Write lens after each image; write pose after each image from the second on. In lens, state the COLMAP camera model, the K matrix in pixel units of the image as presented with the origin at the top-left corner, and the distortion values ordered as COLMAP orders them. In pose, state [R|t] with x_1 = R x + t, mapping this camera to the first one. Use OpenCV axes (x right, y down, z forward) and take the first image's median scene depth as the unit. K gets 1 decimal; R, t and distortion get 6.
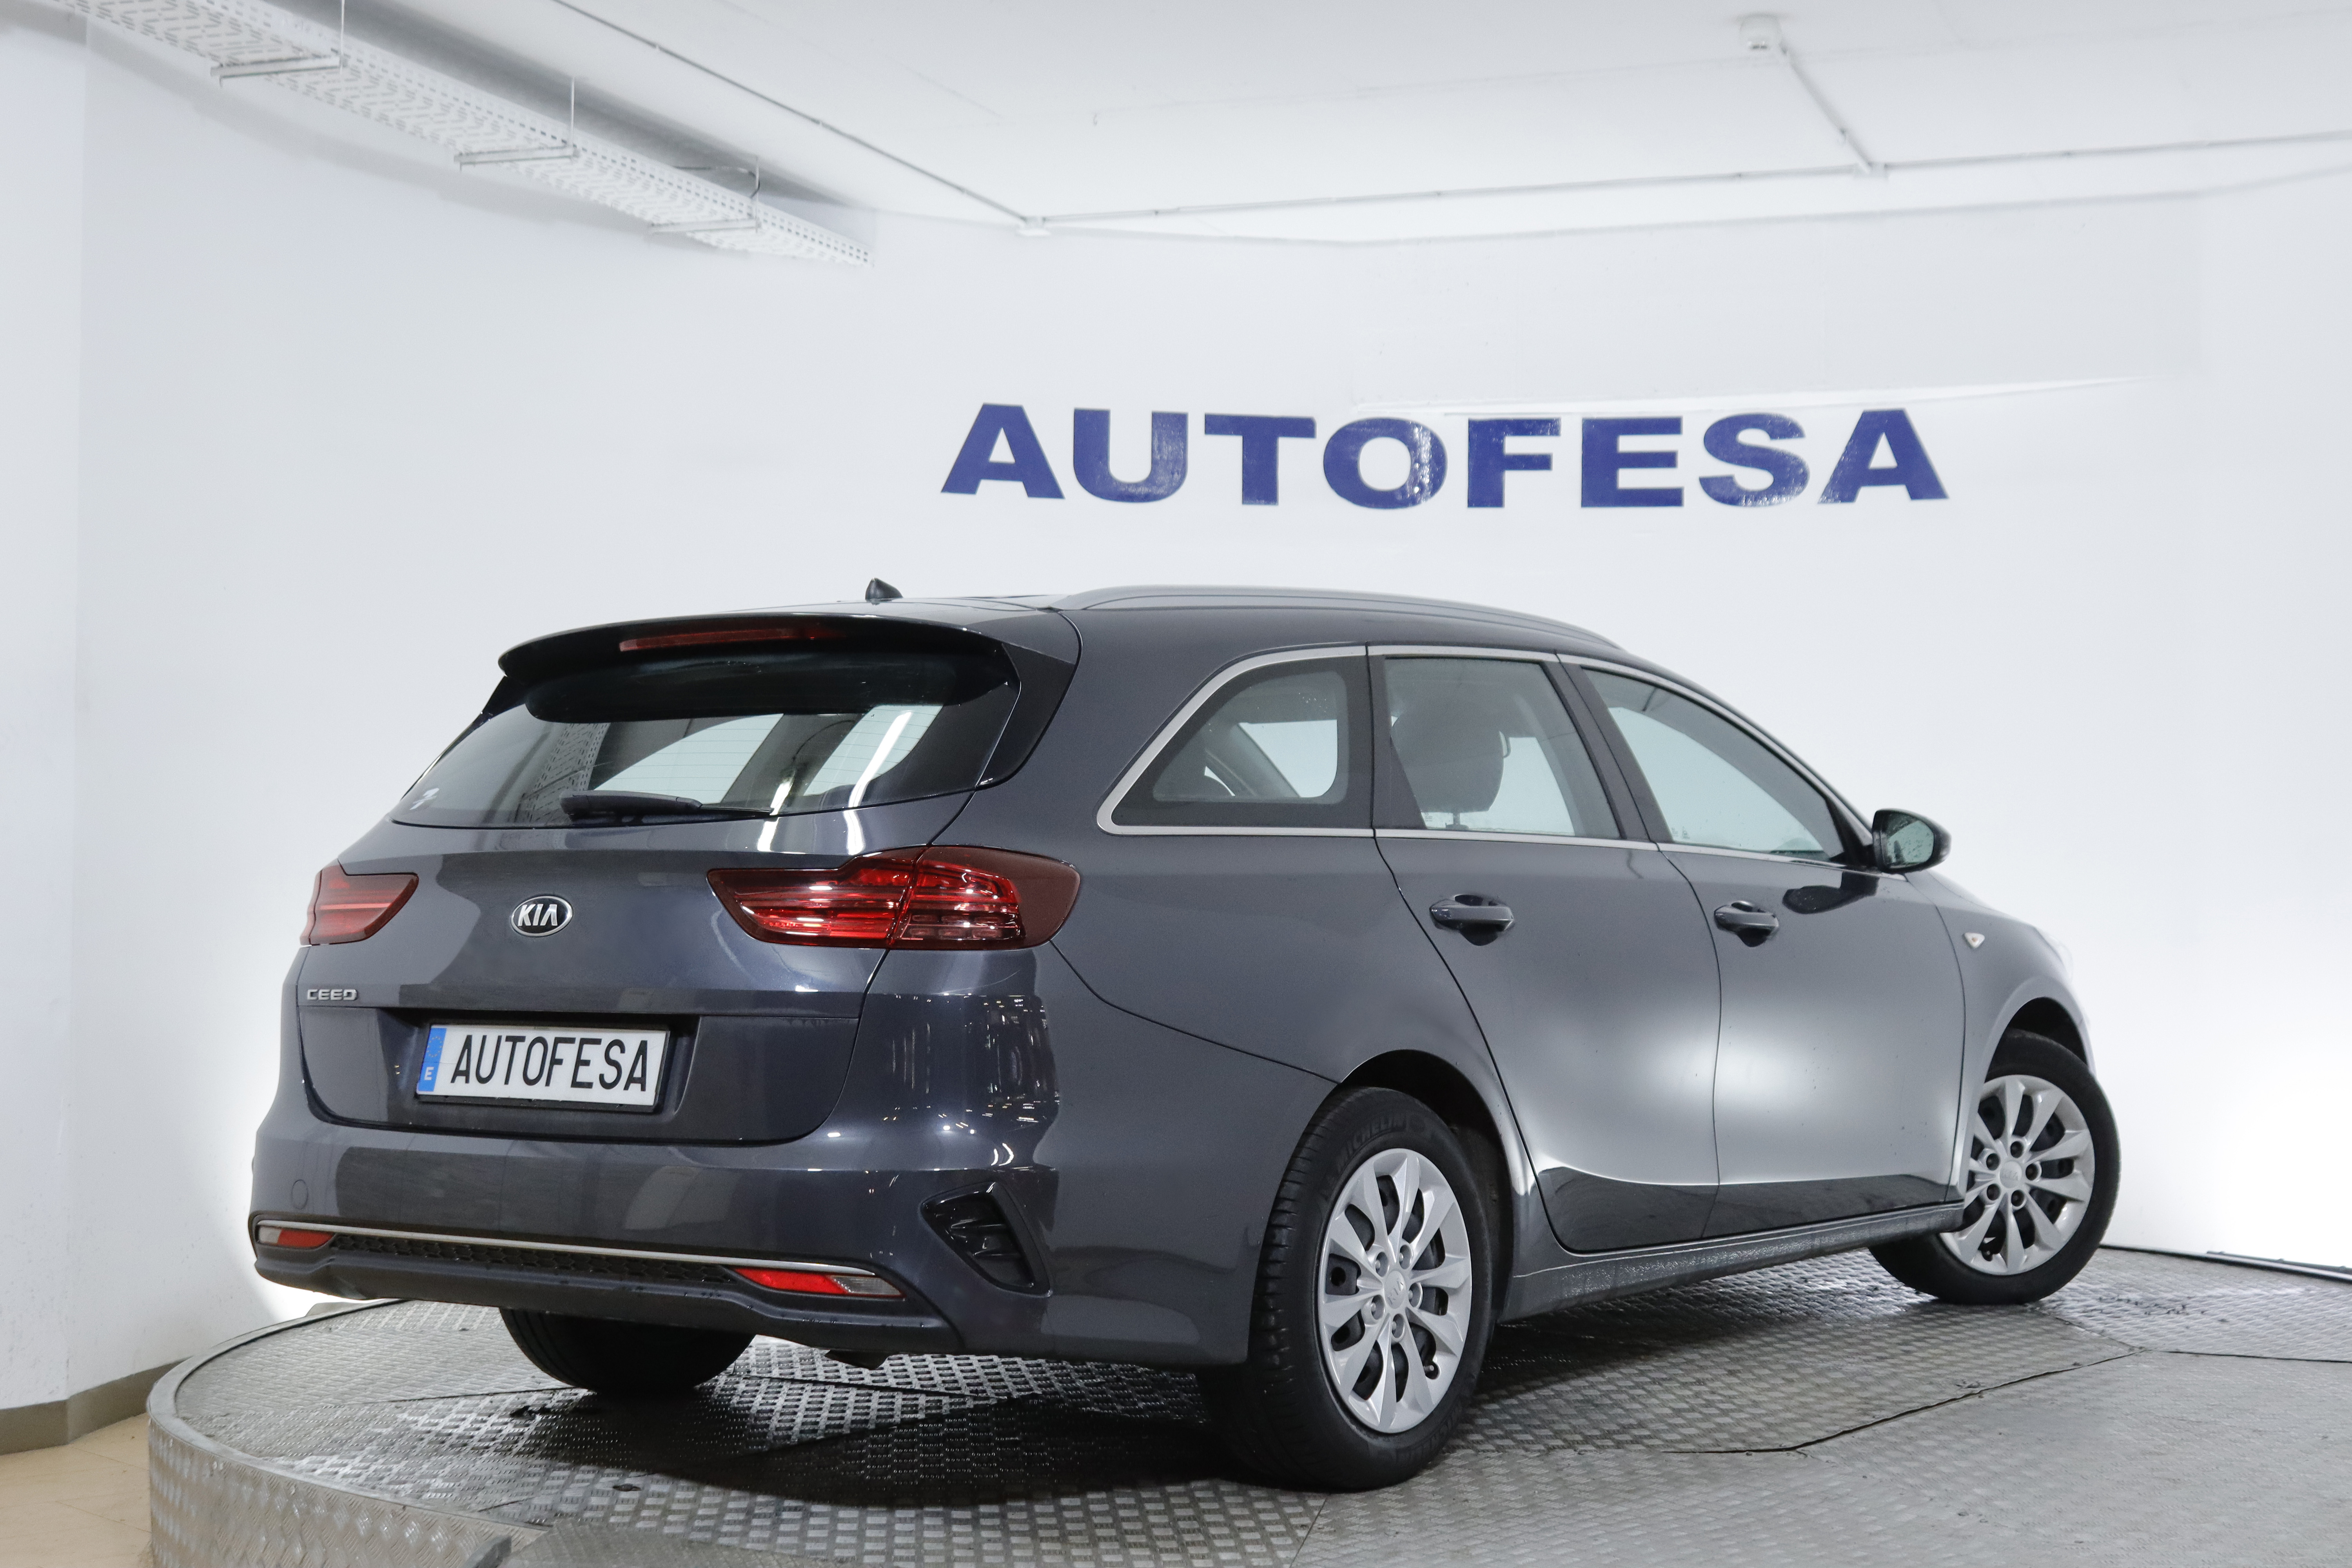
lens RADIAL K [[3642.1, 0, 1218.3], [0, 3642.1, 780.2], [0, 0, 1]] dist [-0.002590, 0.044973]
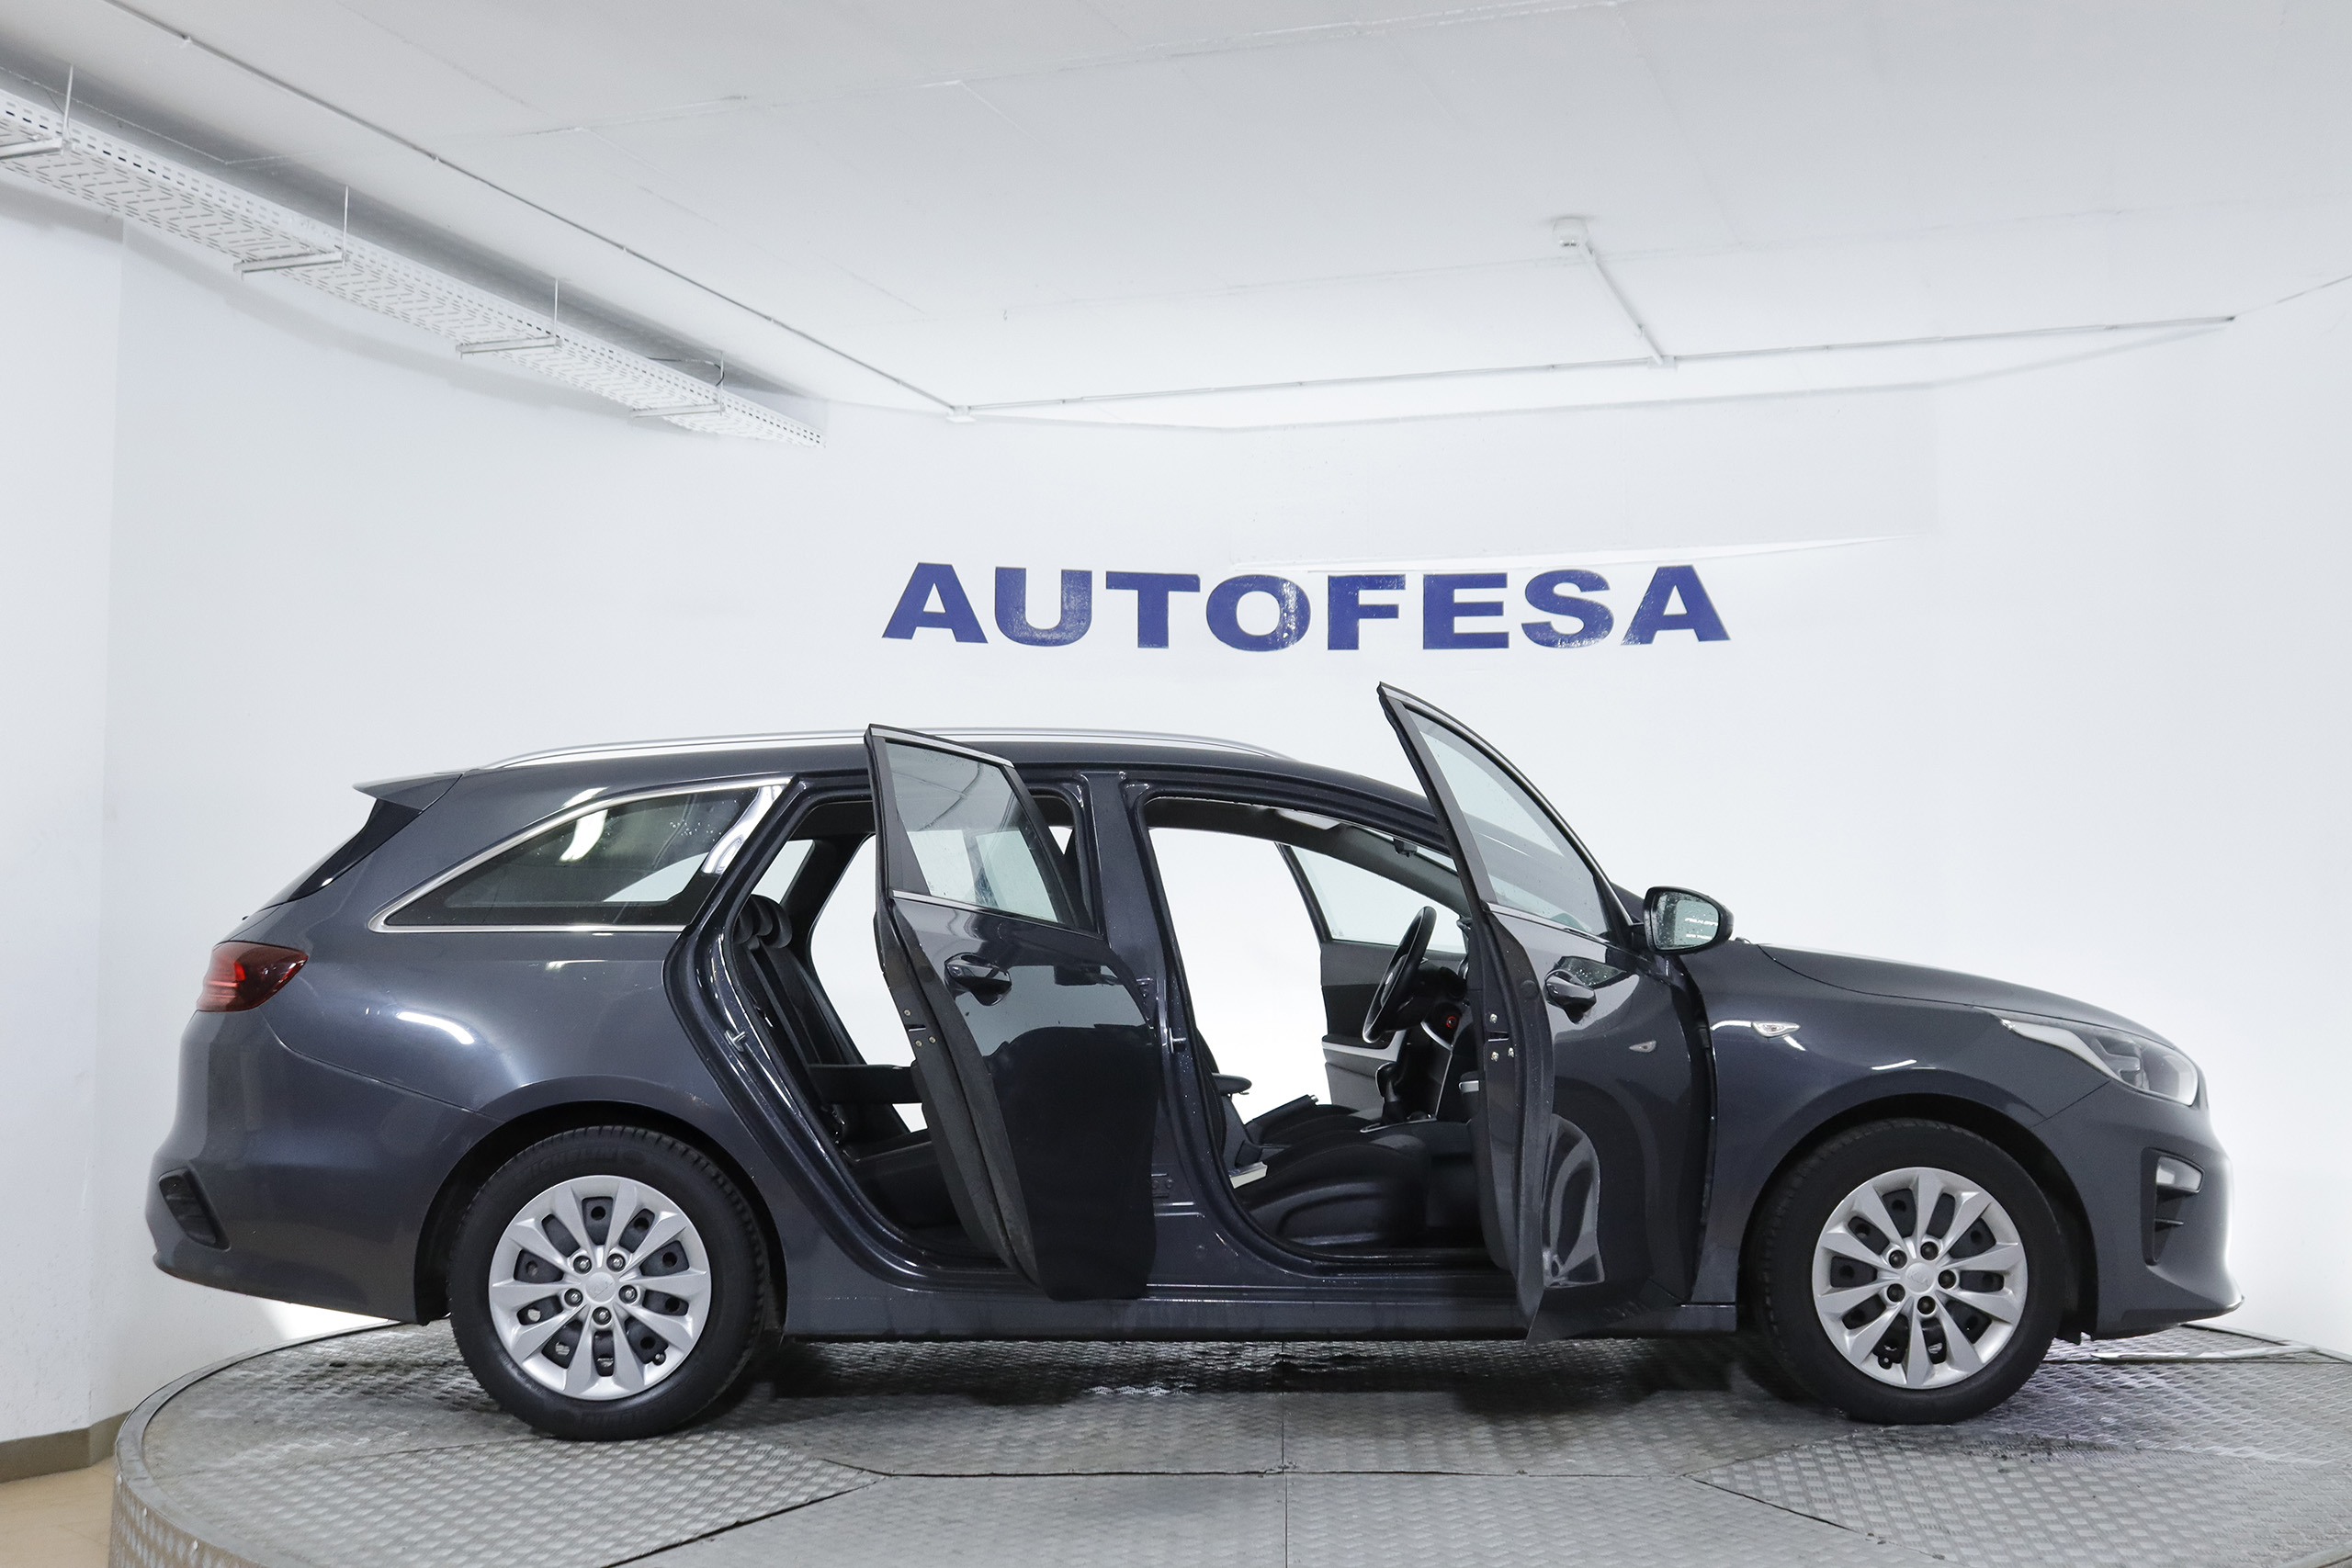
lens RADIAL K [[2660.4, 0, 1245.5], [0, 2660.4, 790.8], [0, 0, 1]] dist [-0.038375, -0.000275]
pose [[0.999660, -0.003505, 0.025837, 0.019416], [0.004533, 0.999194, -0.039875, 0.005745], [-0.025676, 0.039979, 0.998871, 0.138612]]
